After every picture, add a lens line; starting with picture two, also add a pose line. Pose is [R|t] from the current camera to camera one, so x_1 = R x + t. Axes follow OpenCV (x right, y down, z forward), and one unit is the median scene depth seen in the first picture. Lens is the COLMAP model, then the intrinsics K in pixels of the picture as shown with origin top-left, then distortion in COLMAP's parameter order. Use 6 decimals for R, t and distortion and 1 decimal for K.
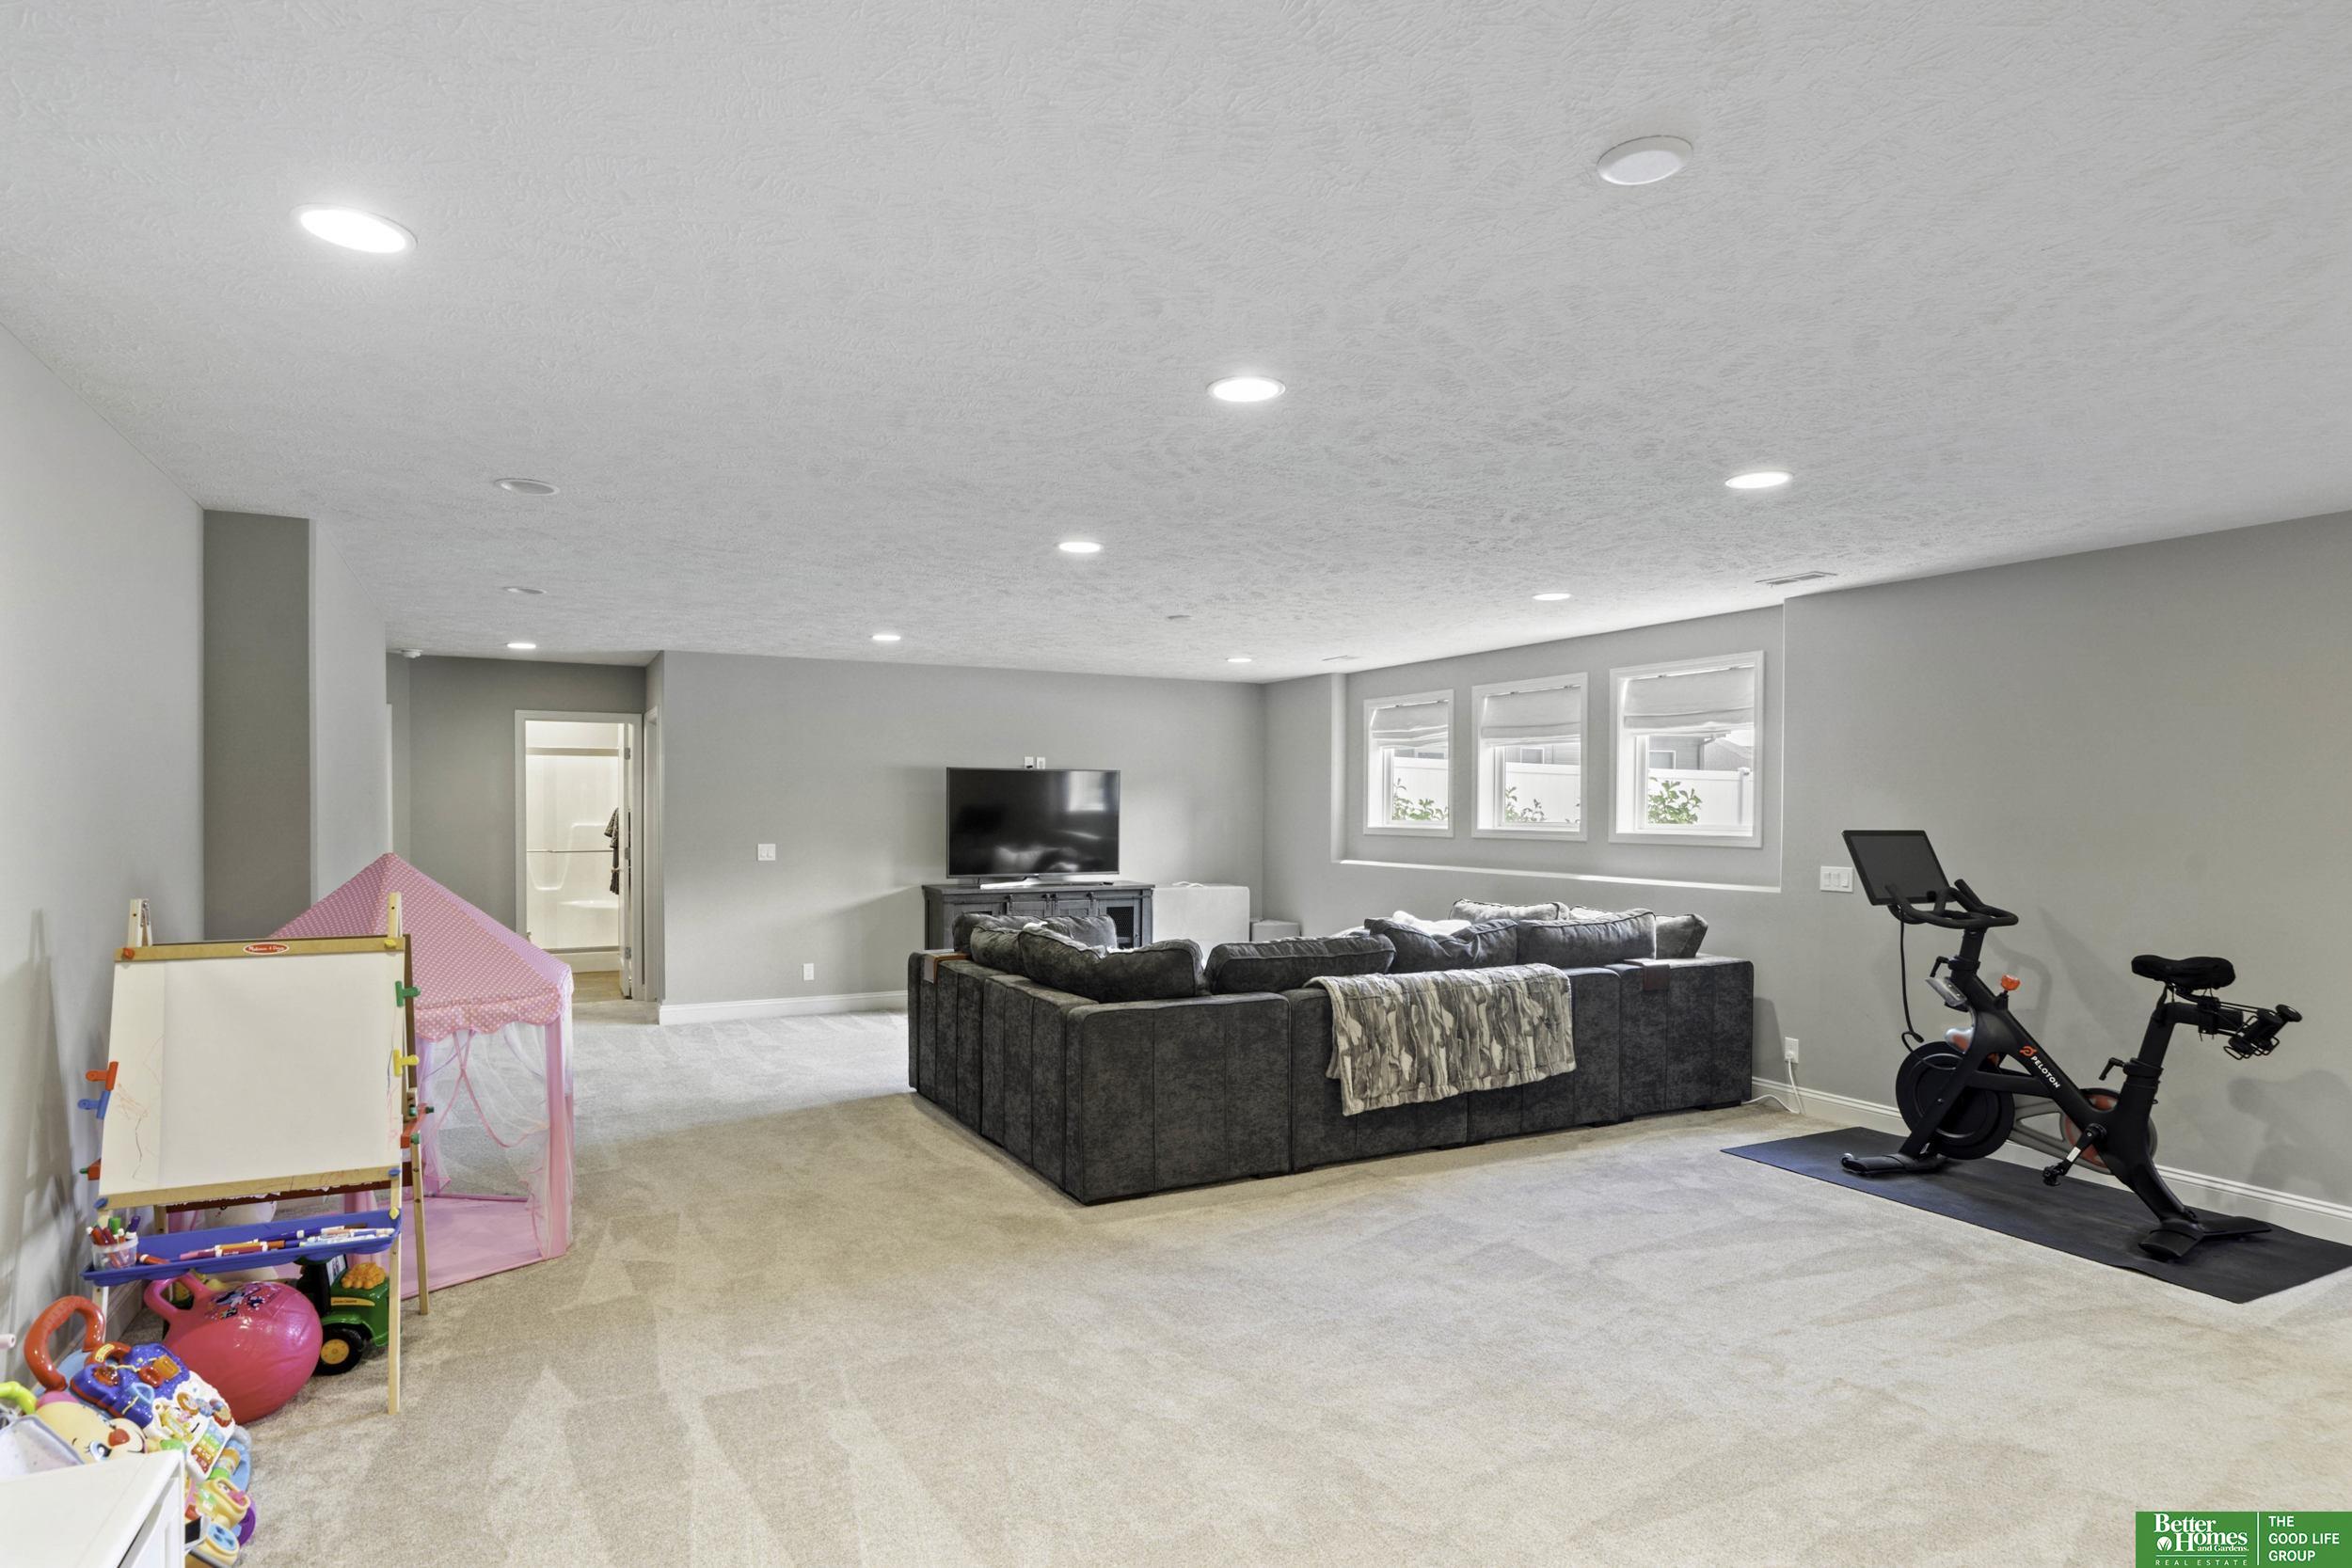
lens RADIAL K [[1270.7, 0, 1173.9], [0, 1270.7, 818.6], [0, 0, 1]] dist [-0.000645, -0.000048]
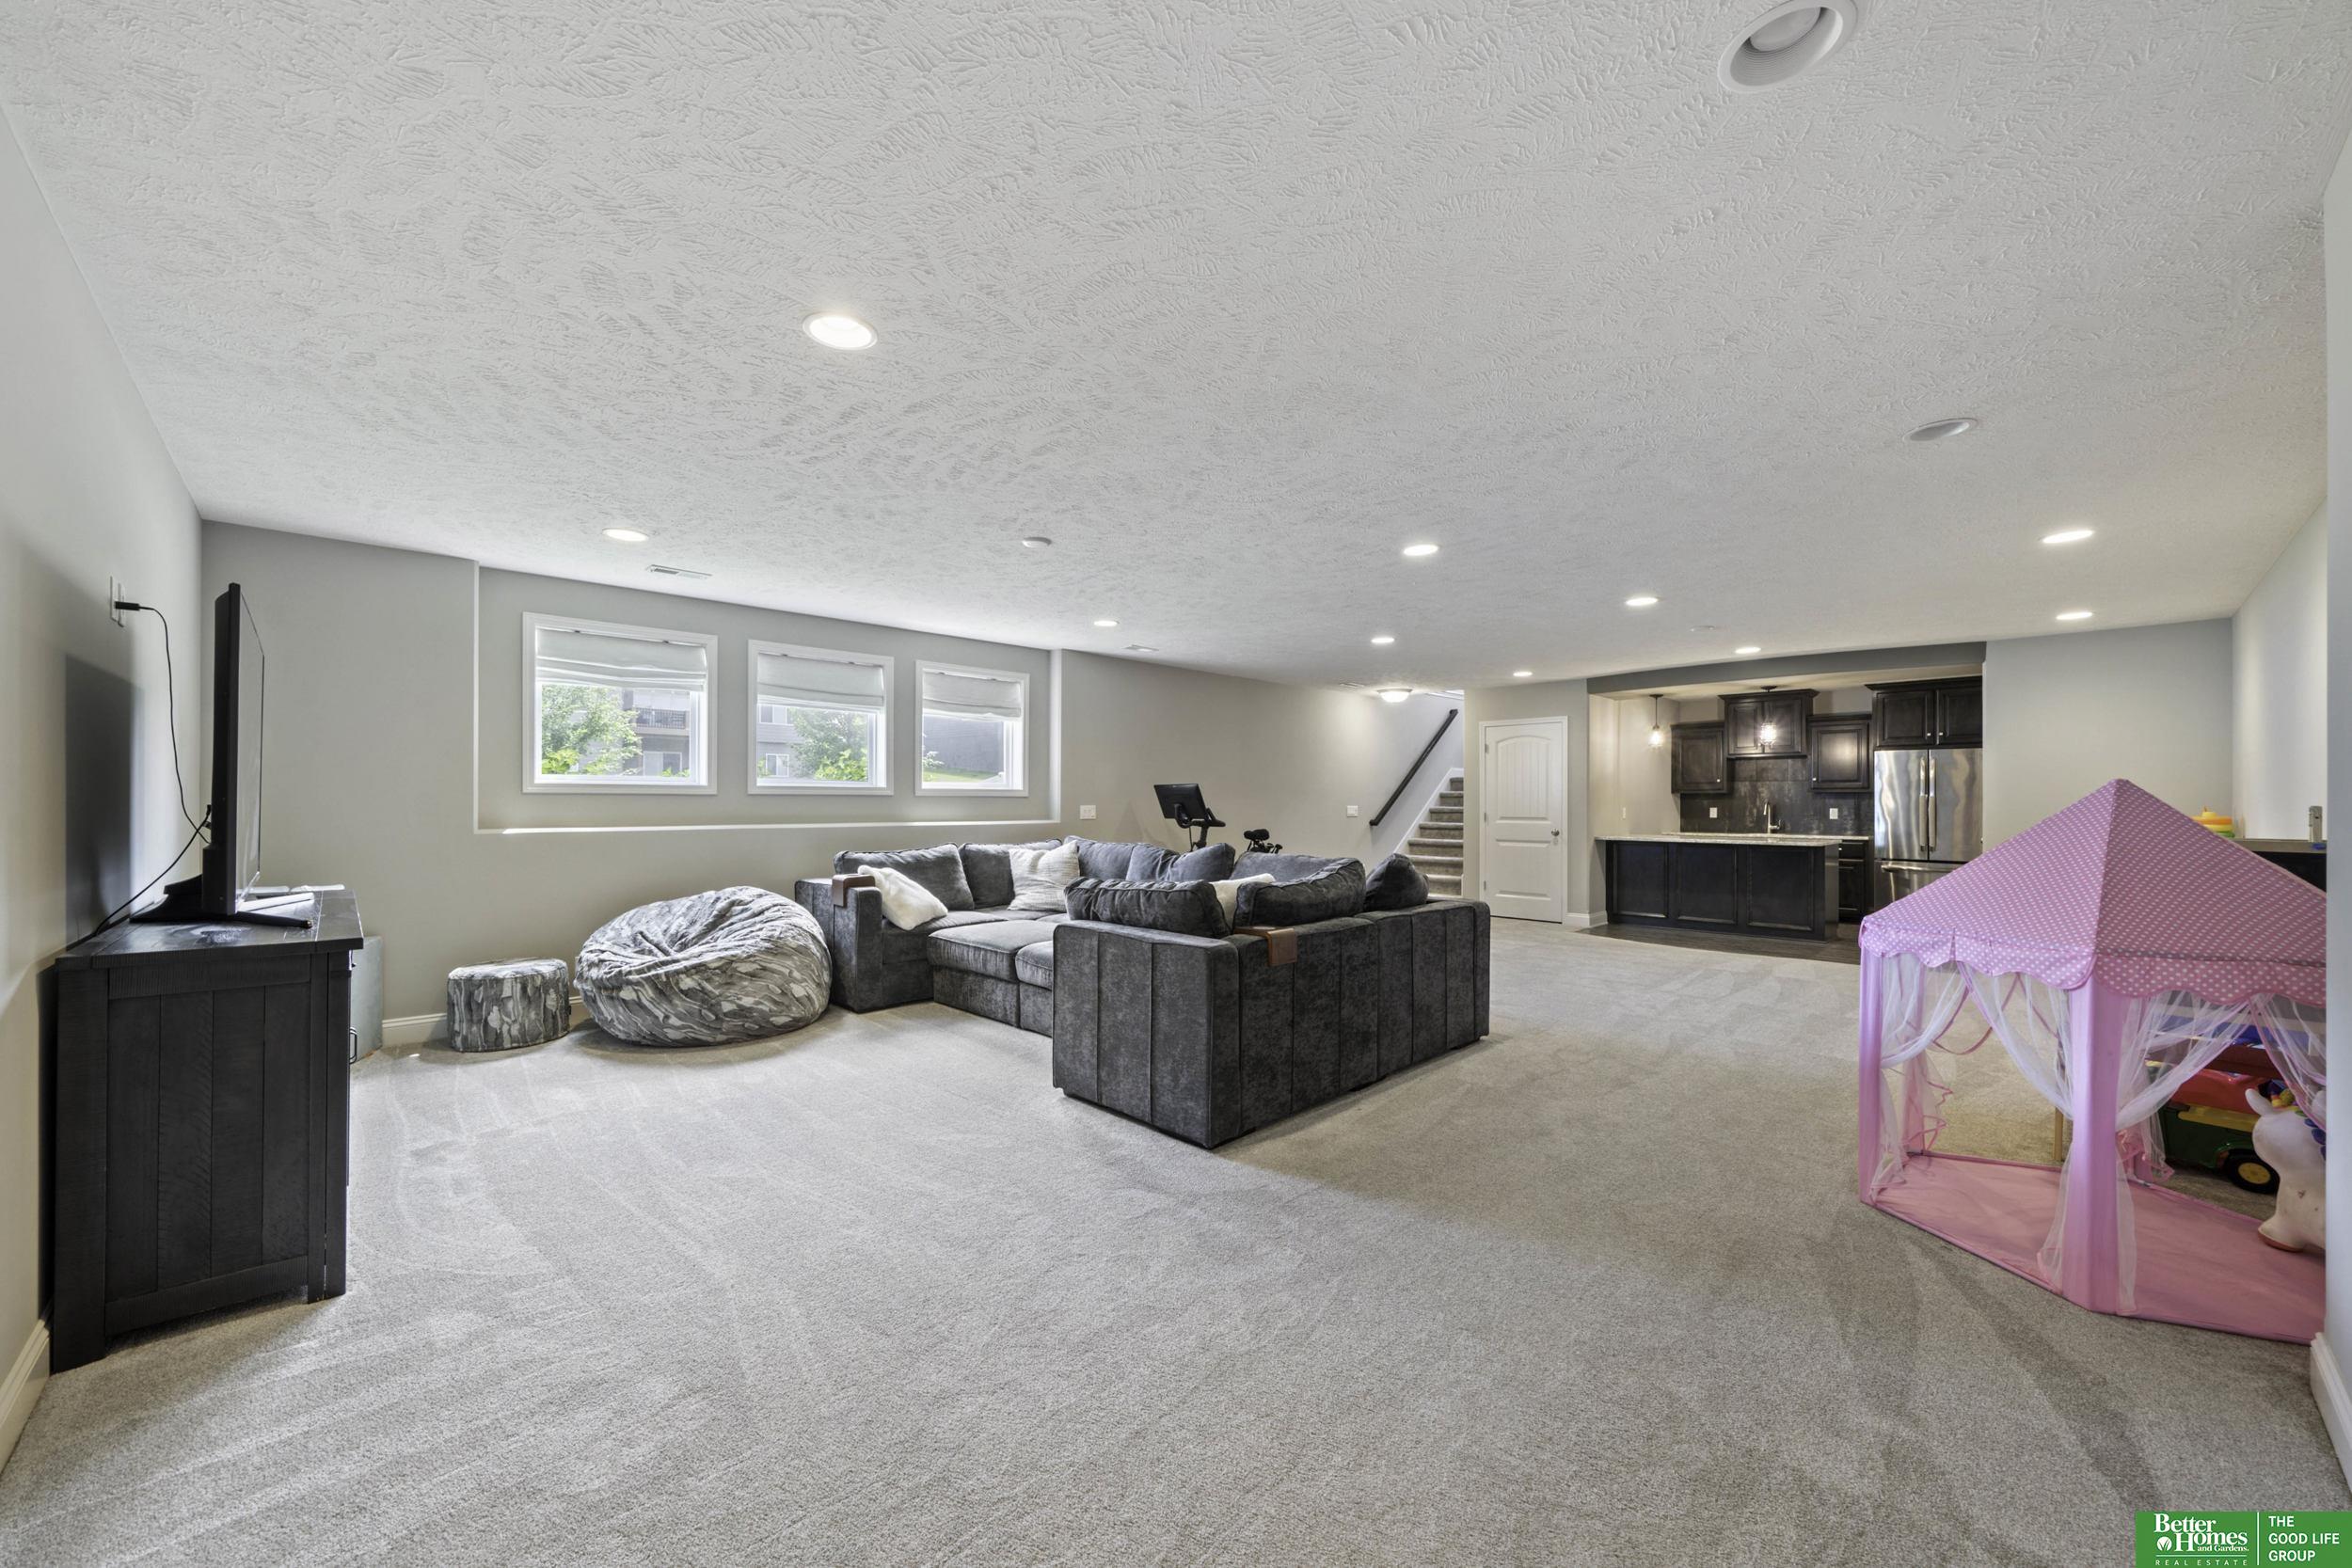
lens RADIAL K [[903.0, 0, 1176.0], [0, 903.0, 784.0], [0, 0, 1]] dist [-0.000488, -0.000025]
pose [[-0.309628, 0.006972, 0.950832, -0.571260], [-0.000041, 0.999973, -0.007346, 0.012806], [-0.950858, -0.002313, -0.309619, 0.993461]]
